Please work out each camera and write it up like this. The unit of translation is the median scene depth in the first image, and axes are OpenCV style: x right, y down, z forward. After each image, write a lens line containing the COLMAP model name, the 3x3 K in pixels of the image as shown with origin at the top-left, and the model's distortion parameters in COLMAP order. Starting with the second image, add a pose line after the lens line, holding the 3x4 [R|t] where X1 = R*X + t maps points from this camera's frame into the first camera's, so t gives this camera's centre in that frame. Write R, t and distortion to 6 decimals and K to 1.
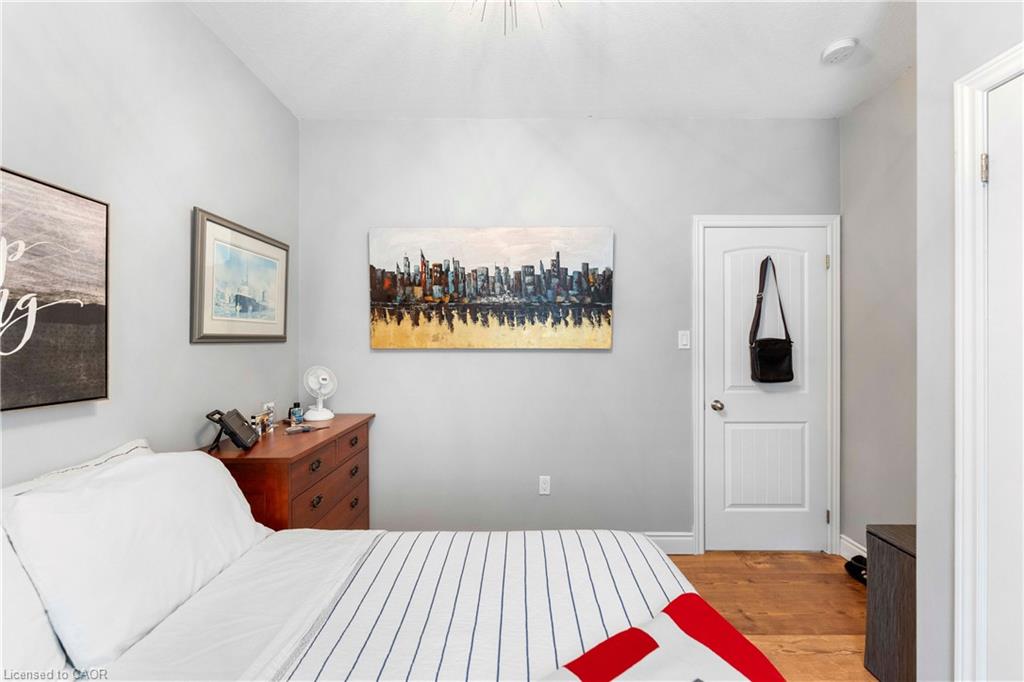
lens RADIAL K [[416.6, 0, 513.5], [0, 416.6, 343.8], [0, 0, 1]] dist [0.000987, 0.000320]
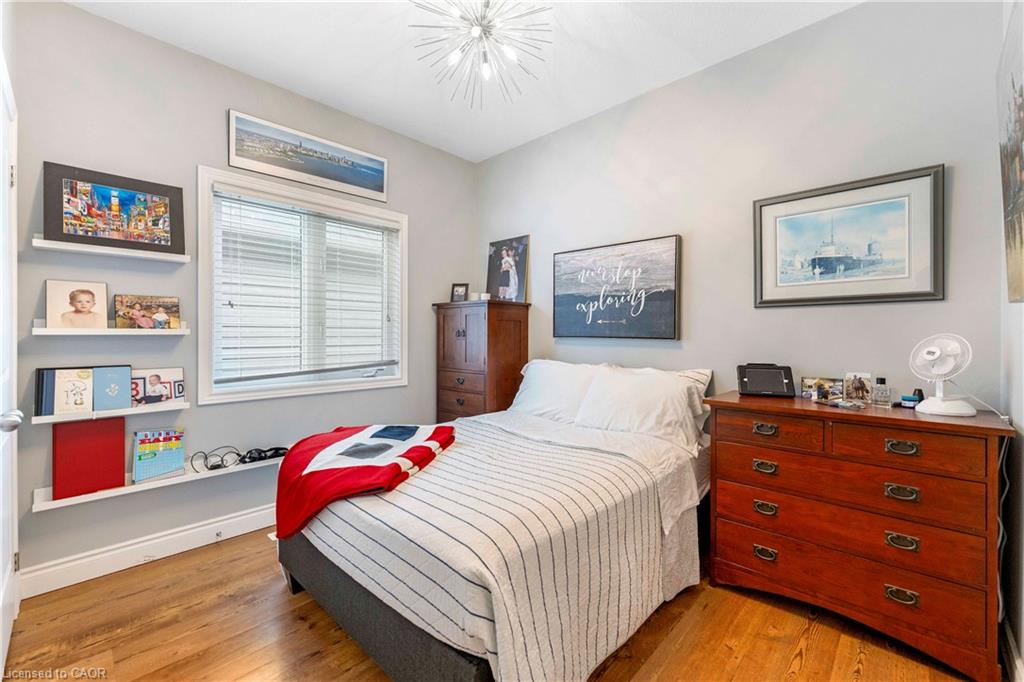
lens RADIAL K [[416.6, 0, 512.5], [0, 416.6, 332.7], [0, 0, 1]] dist [0.000987, 0.000320]
pose [[-0.679212, 0.001113, -0.733941, 0.576604], [-0.004064, 0.999978, 0.005277, 0.060957], [0.733931, 0.006567, -0.679193, 1.126645]]
